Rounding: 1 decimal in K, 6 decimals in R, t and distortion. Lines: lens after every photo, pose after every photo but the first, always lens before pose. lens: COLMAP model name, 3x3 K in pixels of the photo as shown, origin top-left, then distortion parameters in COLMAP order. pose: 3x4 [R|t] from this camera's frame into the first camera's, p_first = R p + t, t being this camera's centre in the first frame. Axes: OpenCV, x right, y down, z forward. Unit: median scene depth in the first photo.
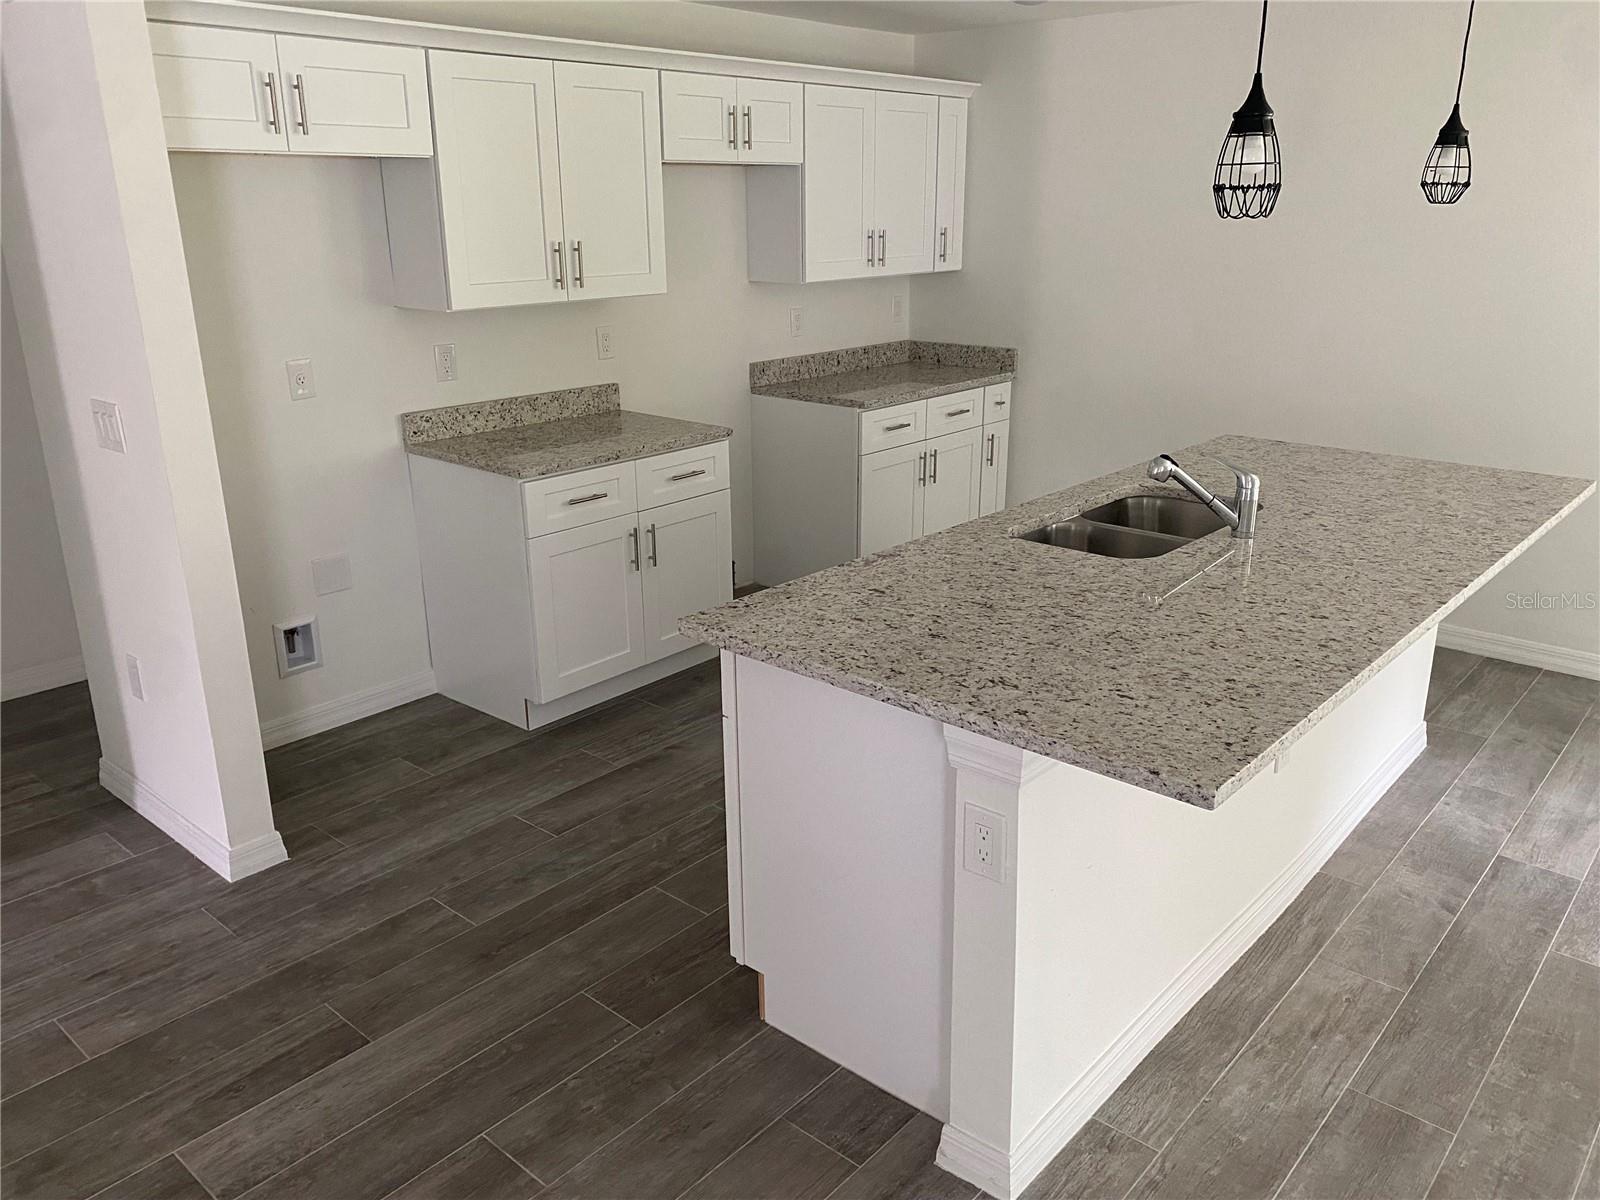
lens RADIAL K [[1233.2, 0, 800.0], [0, 1233.2, 600.0], [0, 0, 1]] dist [0.086359, -0.104359]
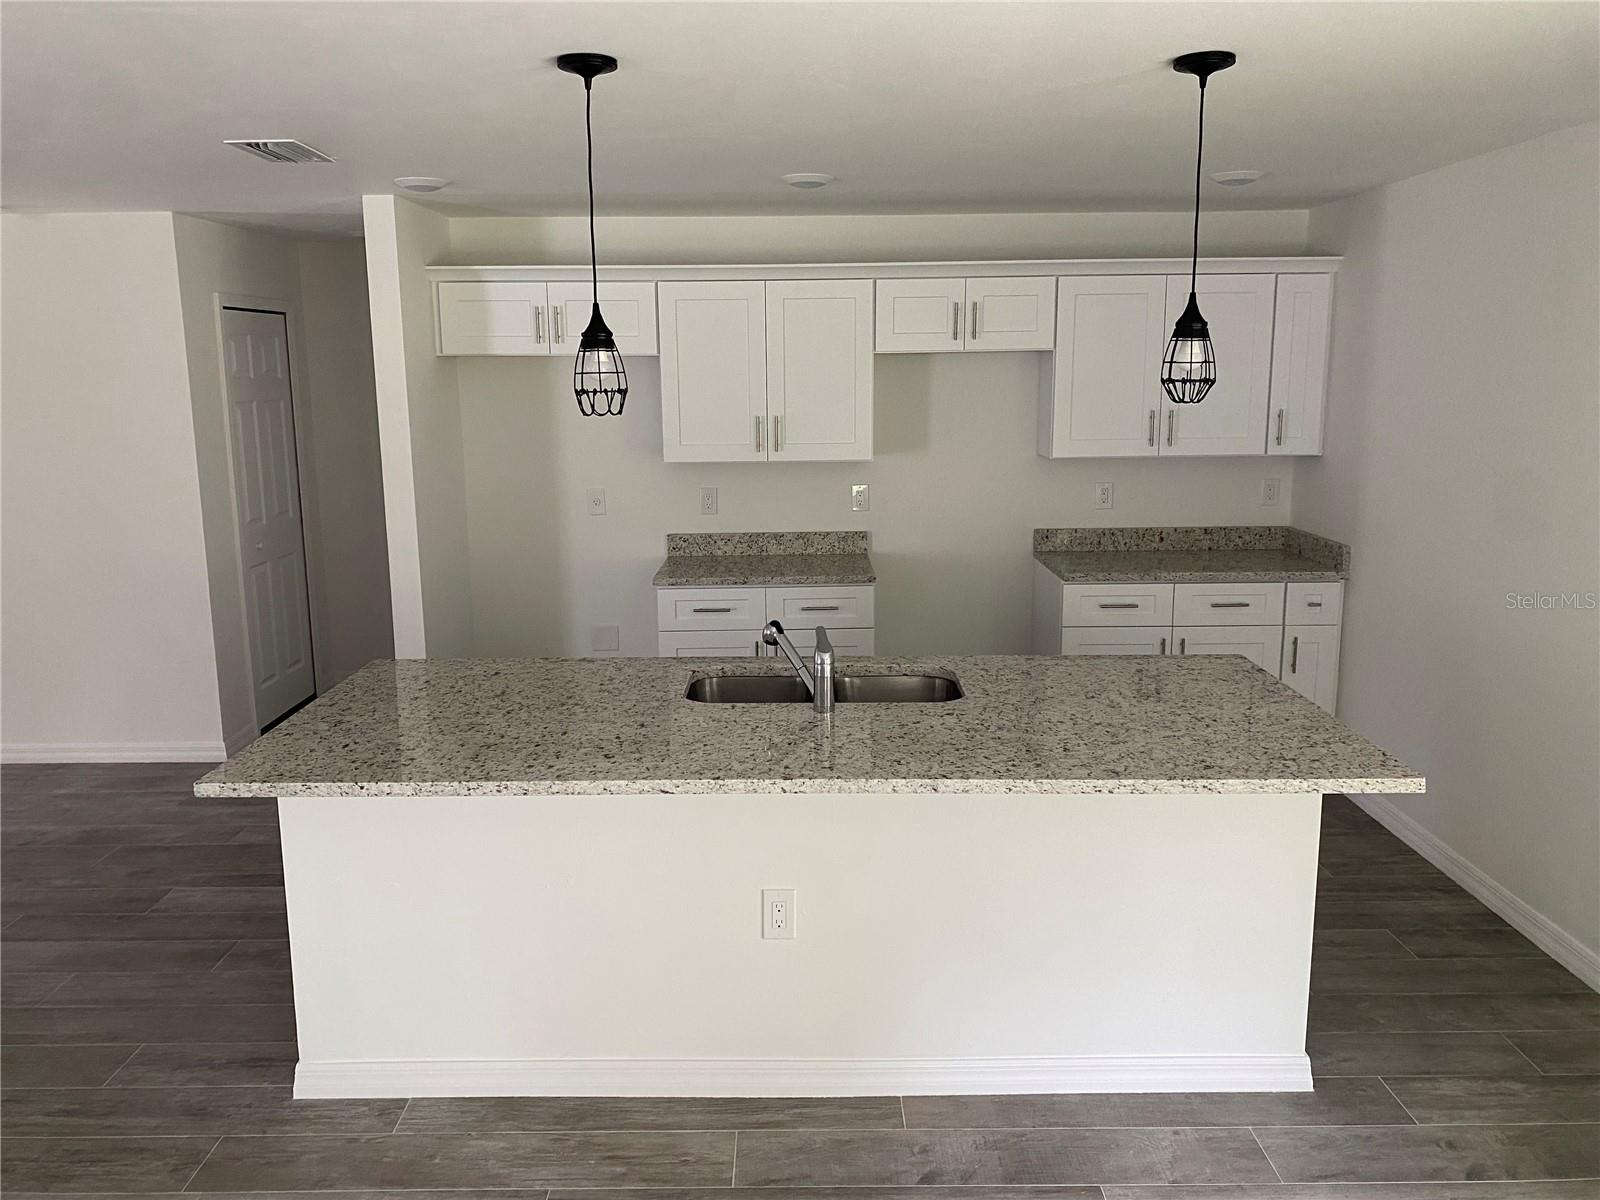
lens RADIAL K [[1233.2, 0, 800.0], [0, 1233.2, 600.0], [0, 0, 1]] dist [0.086359, -0.104359]
pose [[0.643801, 0.137362, -0.752763, 0.787527], [-0.228300, 0.973431, -0.017625, -0.084173], [0.730342, 0.183203, 0.658055, 0.207788]]
